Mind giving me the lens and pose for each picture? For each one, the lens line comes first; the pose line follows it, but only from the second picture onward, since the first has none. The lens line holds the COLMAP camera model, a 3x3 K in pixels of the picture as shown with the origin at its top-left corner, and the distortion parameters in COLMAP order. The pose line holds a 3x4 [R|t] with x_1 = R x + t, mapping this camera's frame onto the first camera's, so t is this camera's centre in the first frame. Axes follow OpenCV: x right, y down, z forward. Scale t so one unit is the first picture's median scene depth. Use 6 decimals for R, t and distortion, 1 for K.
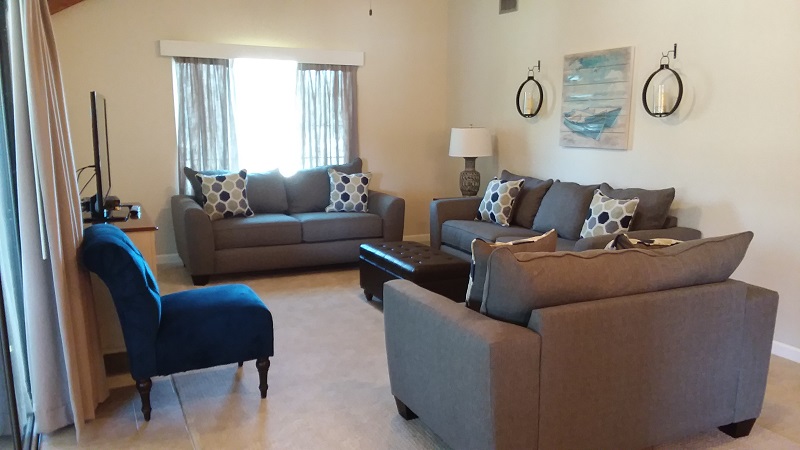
lens RADIAL K [[643.5, 0, 400.0], [0, 643.5, 225.0], [0, 0, 1]] dist [0.007136, 0.001153]
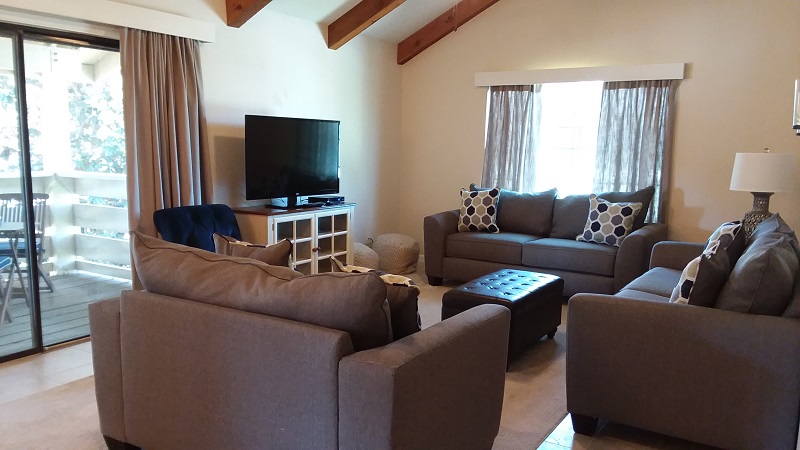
lens RADIAL K [[643.5, 0, 400.0], [0, 643.5, 225.0], [0, 0, 1]] dist [0.007136, 0.001153]
pose [[0.531566, 0.106031, -0.840354, 0.526458], [-0.148934, 0.988377, 0.030500, -0.032538], [0.833820, 0.108944, 0.541179, 0.282973]]
